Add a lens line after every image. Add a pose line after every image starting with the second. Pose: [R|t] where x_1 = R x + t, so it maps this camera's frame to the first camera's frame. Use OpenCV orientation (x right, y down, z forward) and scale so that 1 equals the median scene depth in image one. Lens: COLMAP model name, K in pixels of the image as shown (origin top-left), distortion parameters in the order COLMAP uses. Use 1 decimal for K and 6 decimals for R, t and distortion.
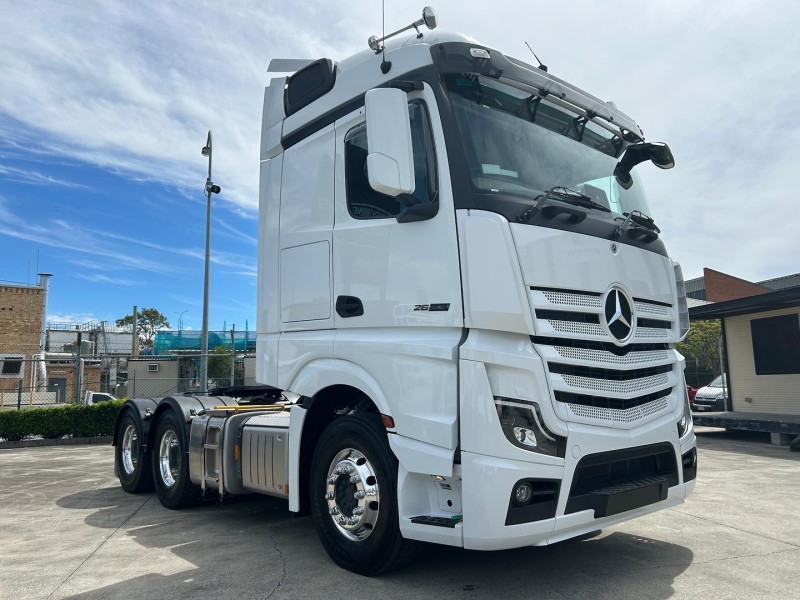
lens RADIAL K [[588.2, 0, 400.0], [0, 588.2, 300.0], [0, 0, 1]] dist [0.024484, 0.000787]
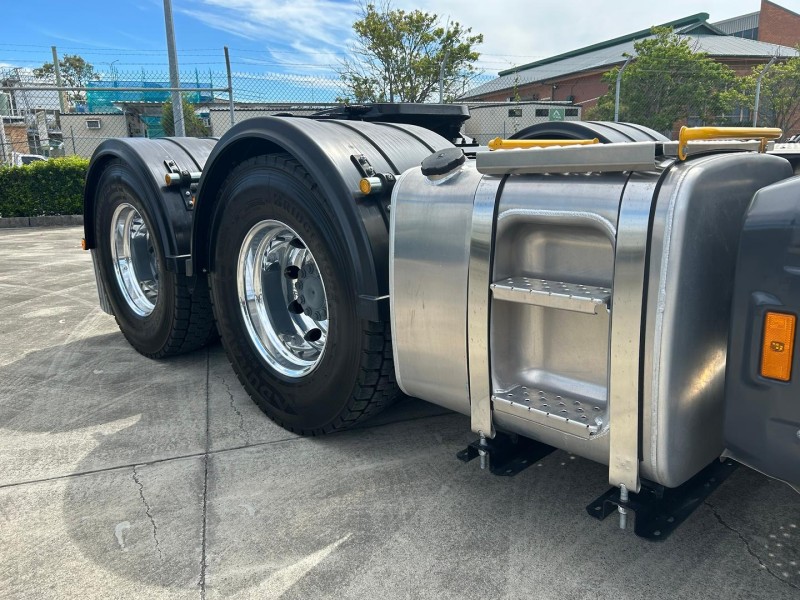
lens RADIAL K [[632.7, 0, 409.1], [0, 632.7, 296.4], [0, 0, 1]] dist [0.019030, 0.000320]
pose [[0.998141, -0.014174, 0.059272, -0.535894], [-0.008129, 0.932921, 0.359989, 0.210206], [-0.060399, -0.359802, 0.931072, 1.044249]]
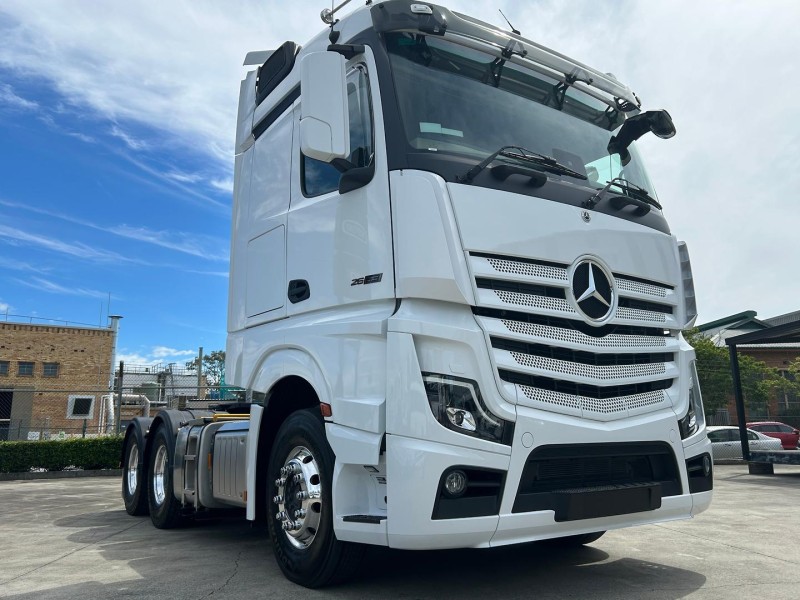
lens RADIAL K [[617.8, 0, 398.6], [0, 617.8, 296.9], [0, 0, 1]] dist [0.023908, -0.003366]
pose [[0.992614, -0.020383, -0.119594, 0.187314], [0.011834, 0.997352, -0.071758, 0.092898], [0.120740, 0.069813, 0.990226, 0.056019]]
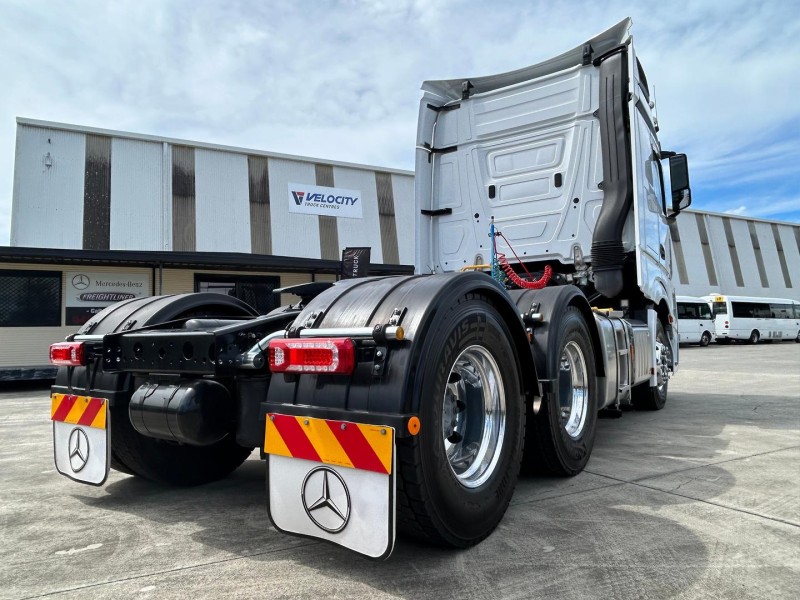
lens RADIAL K [[550.4, 0, 400.0], [0, 550.4, 300.0], [0, 0, 1]] dist [0.000178, -0.000960]
pose [[-0.252501, 0.099225, 0.962495, -1.393260], [-0.110939, 0.985200, -0.130669, 0.432147], [-0.961216, -0.139773, -0.237756, 2.081617]]
